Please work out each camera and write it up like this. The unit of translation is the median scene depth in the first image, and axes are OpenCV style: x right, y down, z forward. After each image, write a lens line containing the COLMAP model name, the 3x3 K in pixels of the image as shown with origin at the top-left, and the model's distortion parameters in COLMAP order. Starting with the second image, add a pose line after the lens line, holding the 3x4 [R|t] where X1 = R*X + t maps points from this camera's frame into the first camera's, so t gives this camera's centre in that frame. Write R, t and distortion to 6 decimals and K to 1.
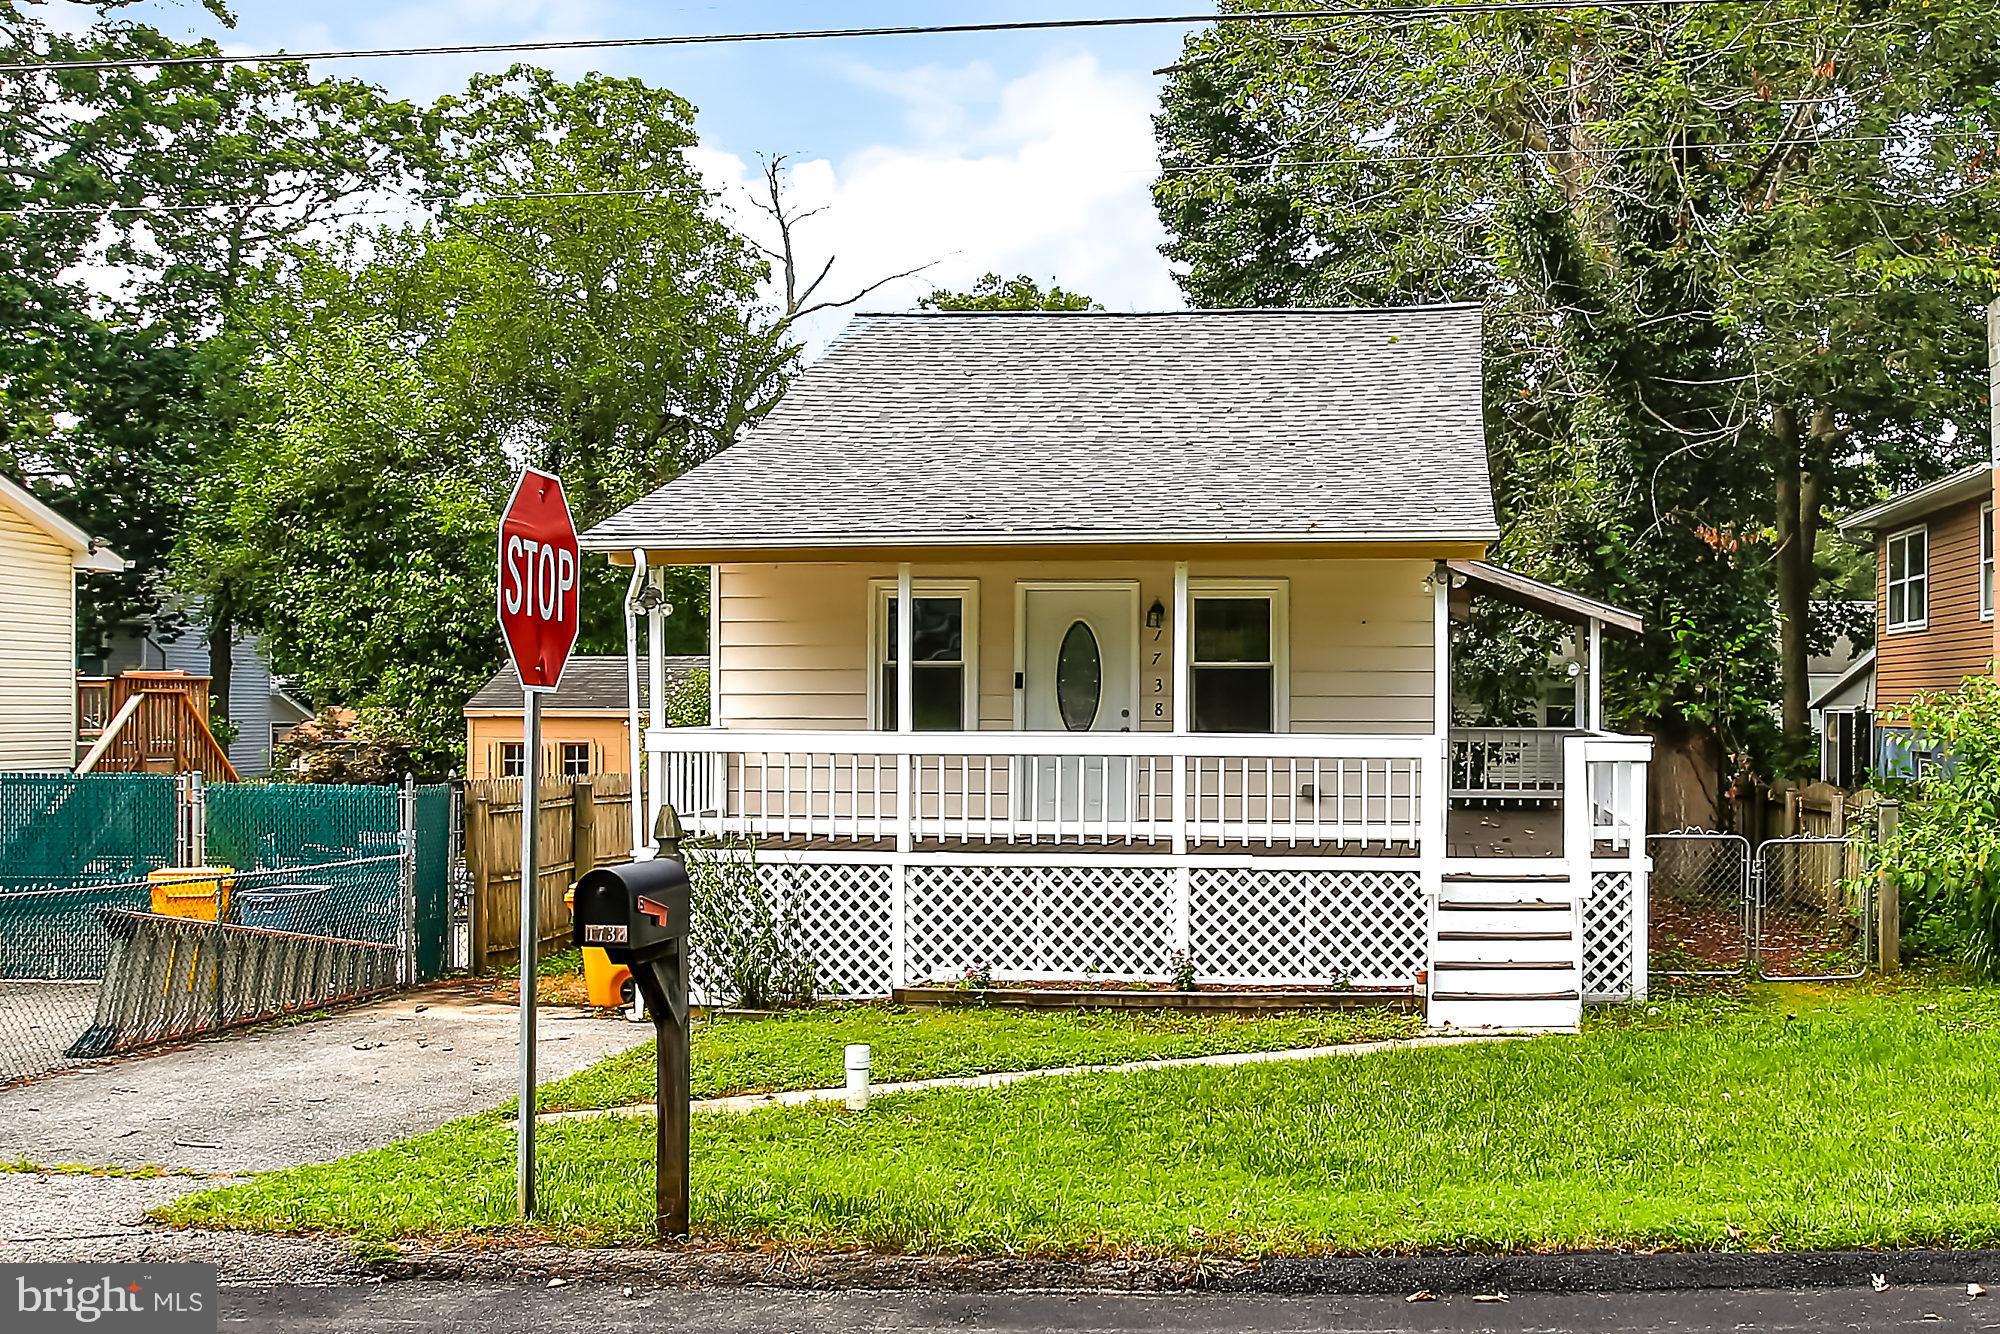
lens RADIAL K [[984.7, 0, 1000.1], [0, 984.7, 755.3], [0, 0, 1]] dist [0.000535, -0.000001]
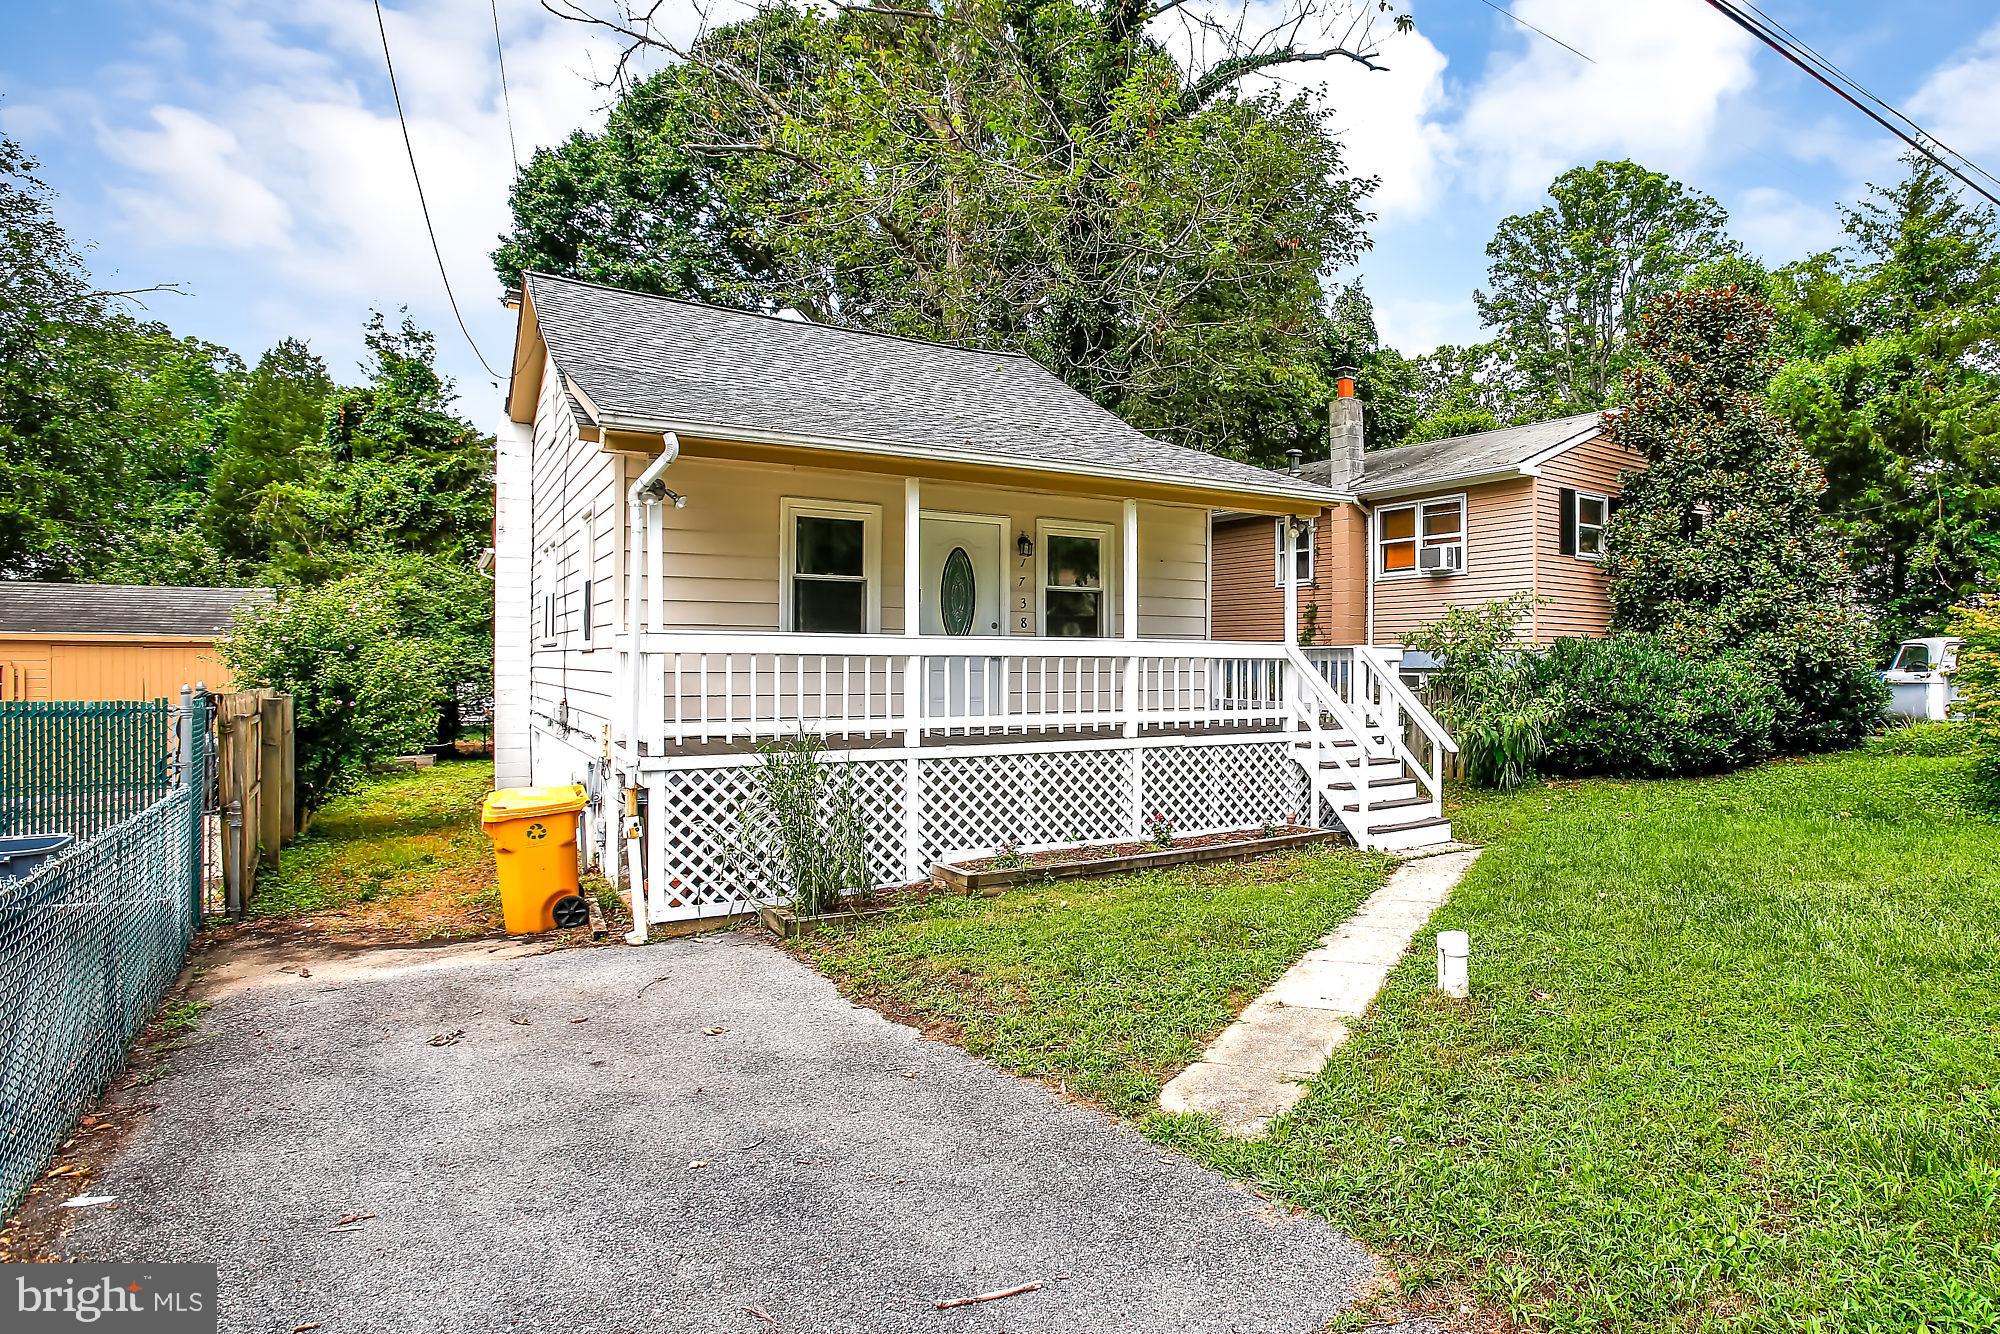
lens RADIAL K [[980.8, 0, 1000.0], [0, 980.8, 667.0], [0, 0, 1]] dist [0.000613, 0.000052]
pose [[0.846355, -0.003898, 0.532604, -0.590215], [-0.003442, 0.999912, 0.012788, -0.002359], [-0.532607, -0.012656, 0.846268, 0.049114]]
